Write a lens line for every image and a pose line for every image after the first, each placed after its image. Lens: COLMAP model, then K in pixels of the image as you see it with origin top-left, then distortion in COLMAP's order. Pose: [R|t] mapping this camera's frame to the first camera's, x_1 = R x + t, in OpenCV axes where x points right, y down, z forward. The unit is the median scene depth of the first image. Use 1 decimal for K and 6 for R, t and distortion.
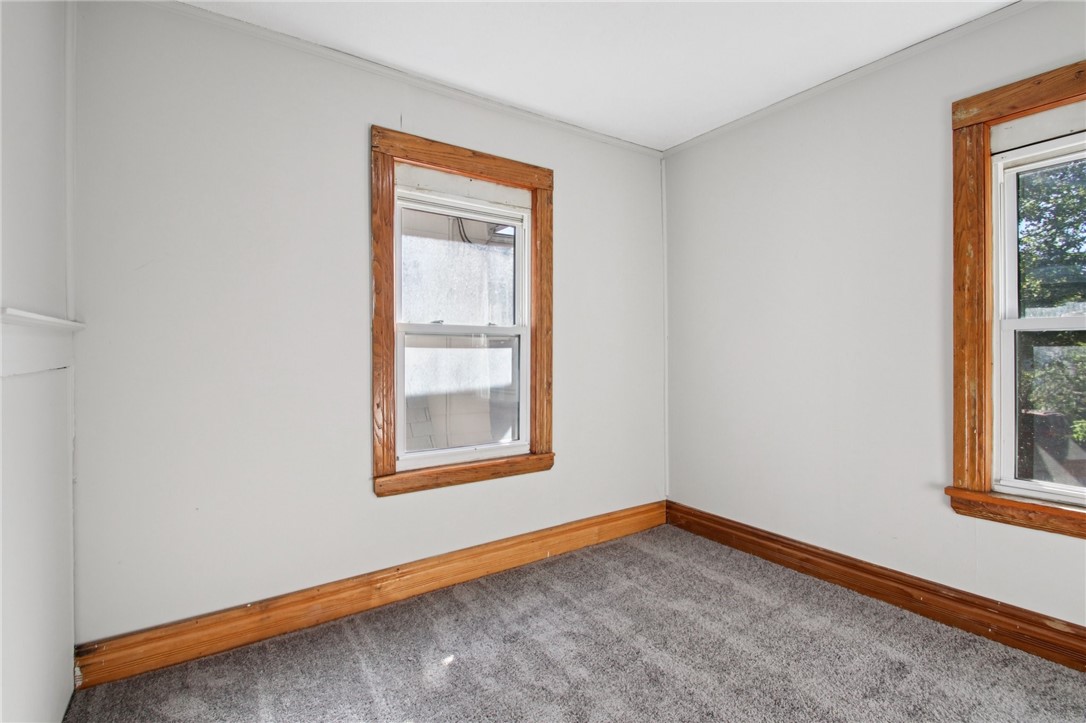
lens RADIAL K [[492.6, 0, 540.7], [0, 492.6, 350.4], [0, 0, 1]] dist [-0.001360, -0.007533]
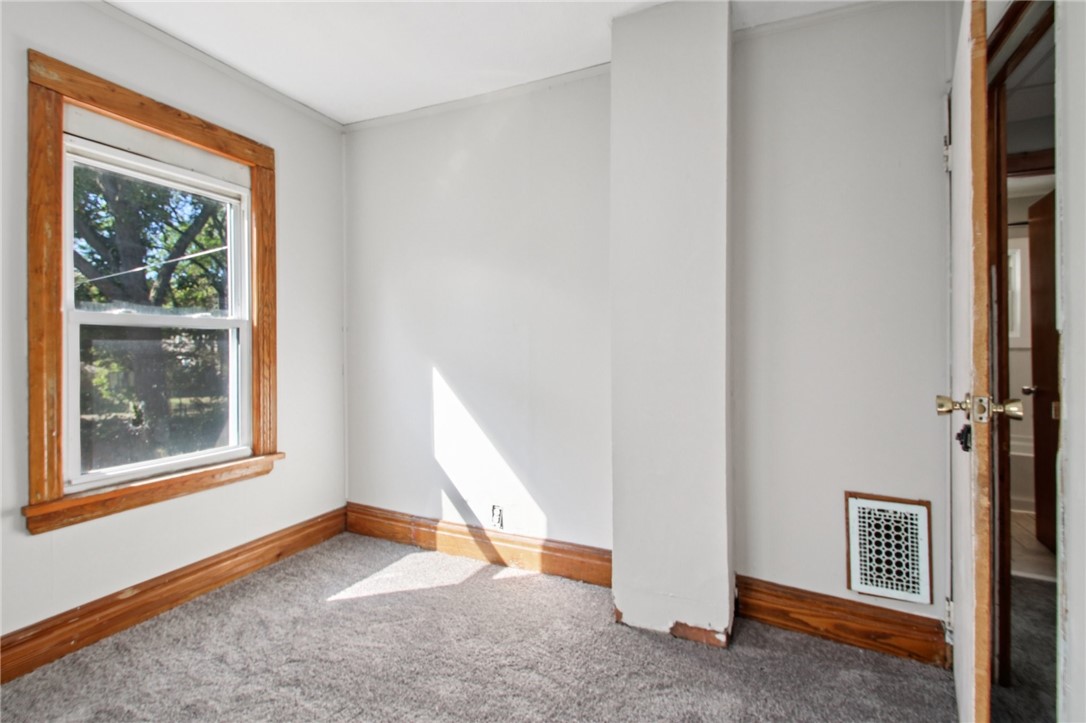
lens RADIAL K [[504.9, 0, 535.5], [0, 504.9, 352.4], [0, 0, 1]] dist [0.003098, -0.007866]
pose [[-0.522064, 0.001211, 0.852905, -0.353371], [0.004837, 0.999987, 0.001541, 0.019787], [-0.852893, 0.004930, -0.522063, 0.723891]]
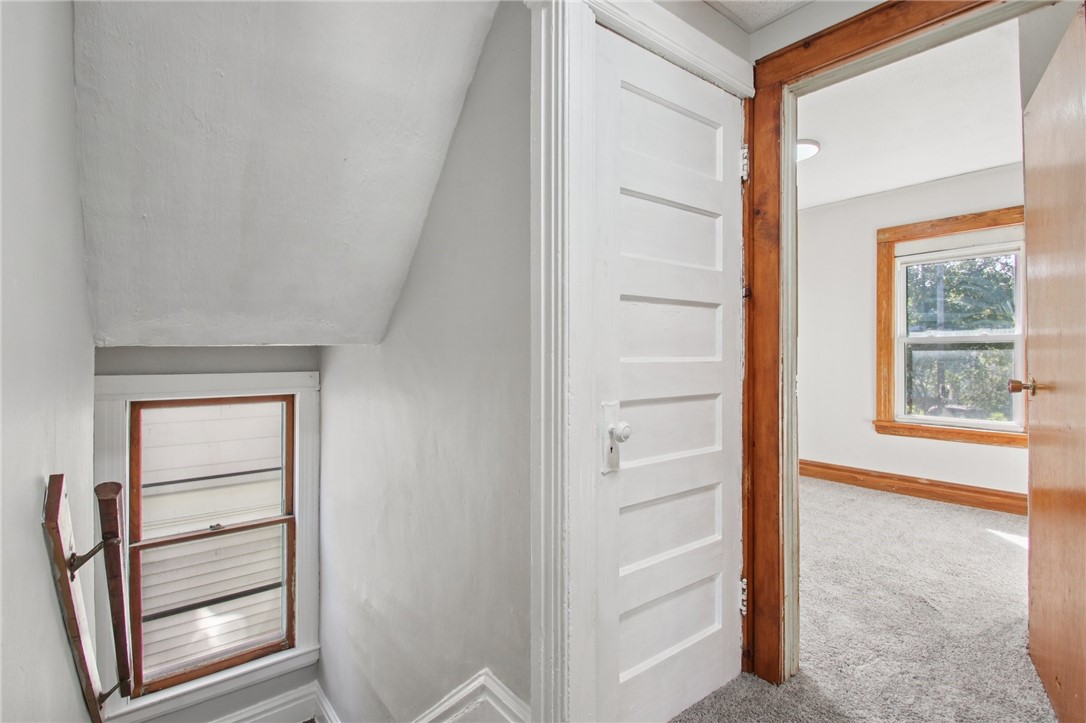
lens RADIAL K [[504.9, 0, 535.5], [0, 504.9, 352.4], [0, 0, 1]] dist [0.003098, -0.007866]
pose [[0.996893, 0.003944, 0.078665, -0.738286], [-0.003861, 0.999992, -0.001213, 0.007301], [-0.078669, 0.000905, 0.996900, -0.983431]]
